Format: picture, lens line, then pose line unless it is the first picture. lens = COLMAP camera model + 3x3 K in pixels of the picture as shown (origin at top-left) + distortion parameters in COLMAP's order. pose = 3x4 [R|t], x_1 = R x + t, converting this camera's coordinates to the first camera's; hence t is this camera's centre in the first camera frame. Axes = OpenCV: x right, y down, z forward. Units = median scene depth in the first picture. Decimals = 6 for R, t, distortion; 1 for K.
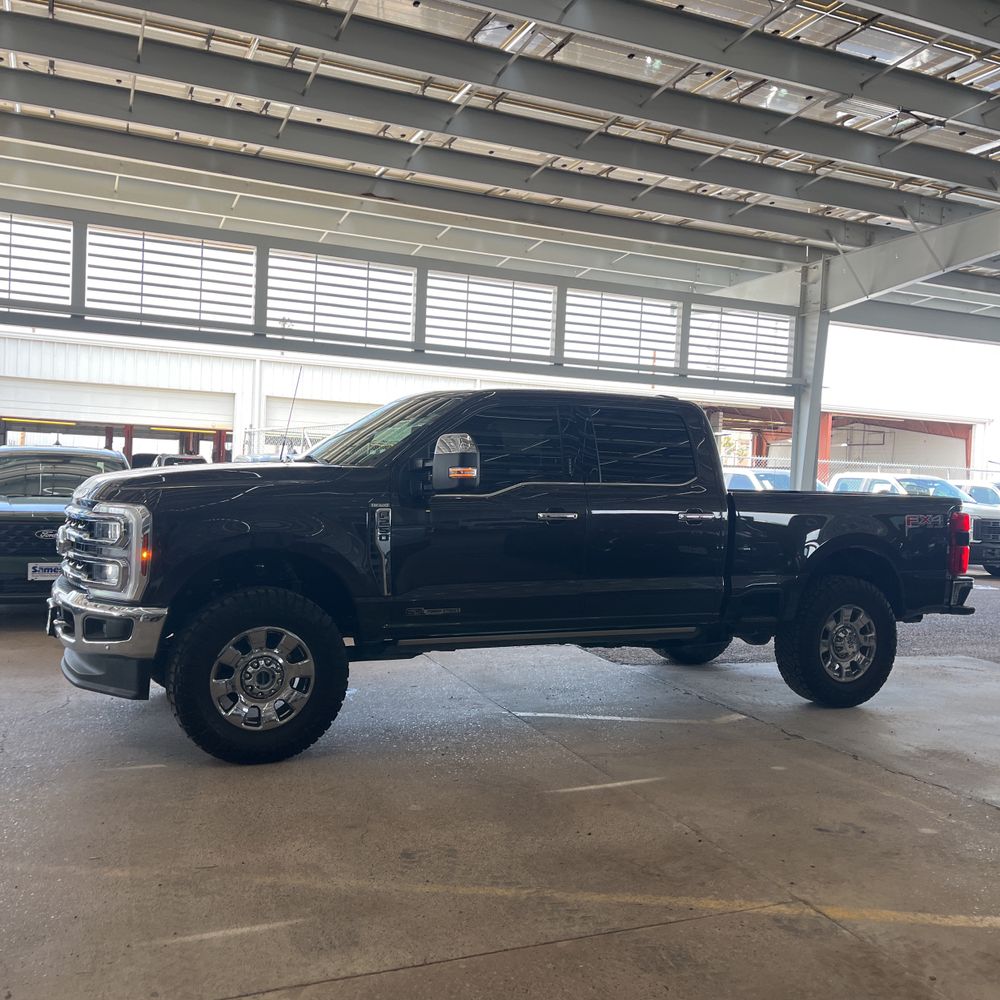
lens RADIAL K [[1010.4, 0, 507.0], [0, 1010.4, 493.2], [0, 0, 1]] dist [0.060427, 0.000000]
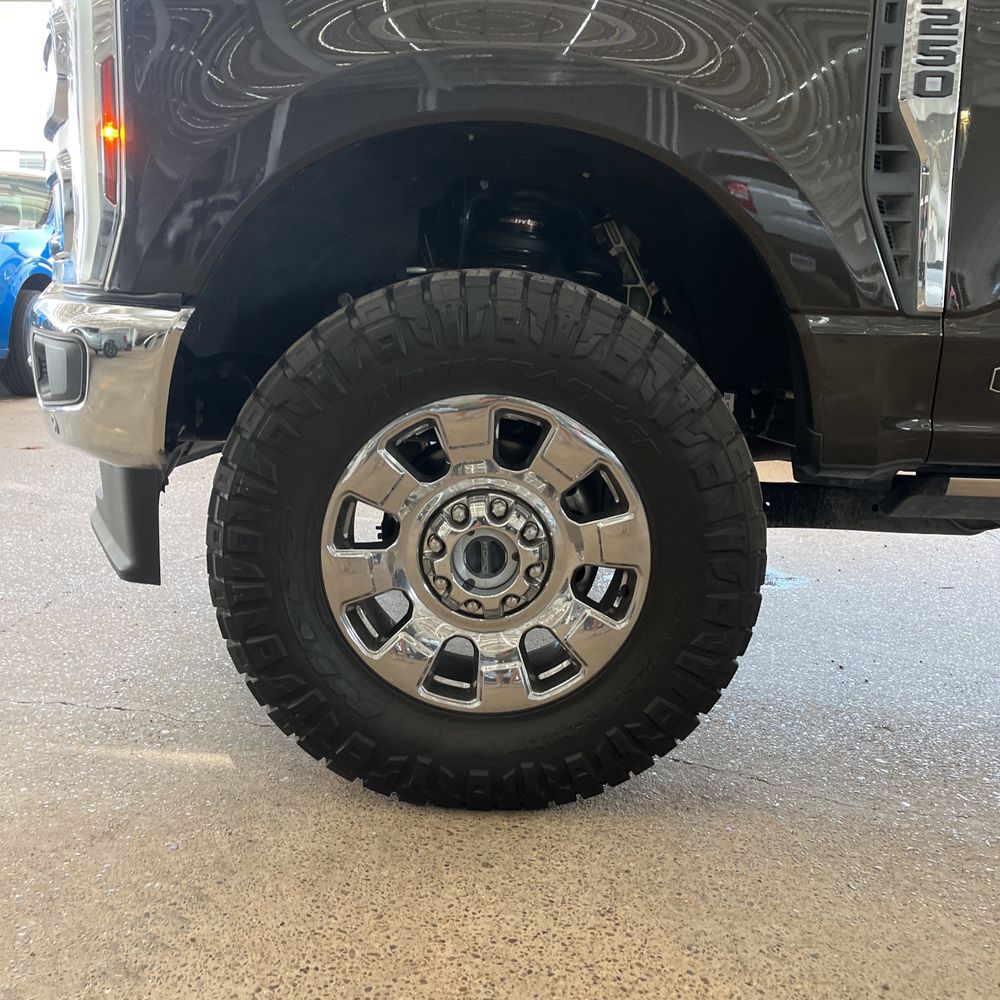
lens RADIAL K [[1015.2, 0, 493.7], [0, 1015.2, 509.9], [0, 0, 1]] dist [0.027467, 0.000000]
pose [[0.888101, 0.094592, -0.449809, -0.082969], [-0.014314, 0.983813, 0.178628, 0.094906], [0.459425, -0.152201, 0.875079, 0.622997]]
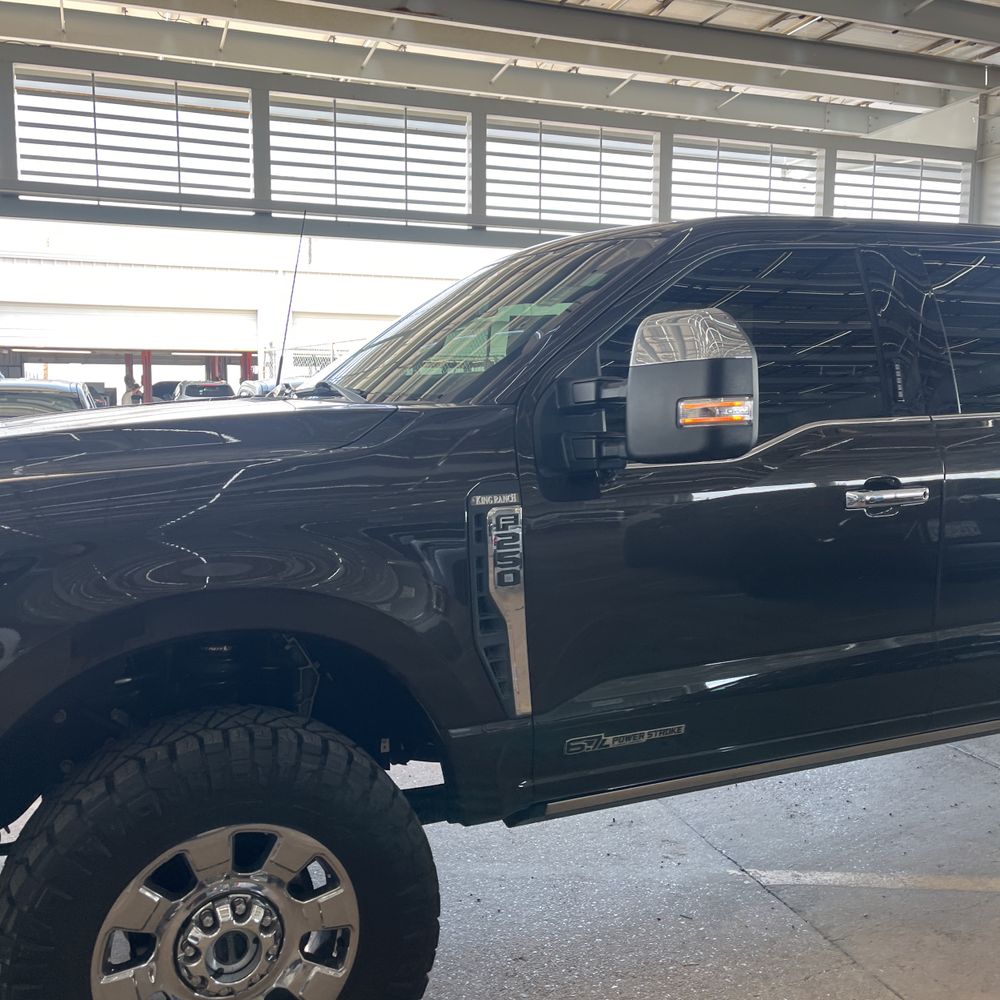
lens RADIAL K [[1015.2, 0, 494.5], [0, 1015.2, 491.5], [0, 0, 1]] dist [0.027467, 0.000000]
pose [[0.997948, -0.036394, -0.052679, -0.093382], [0.040664, 0.995770, 0.082392, -0.022152], [0.049458, -0.084365, 0.995207, 0.531571]]
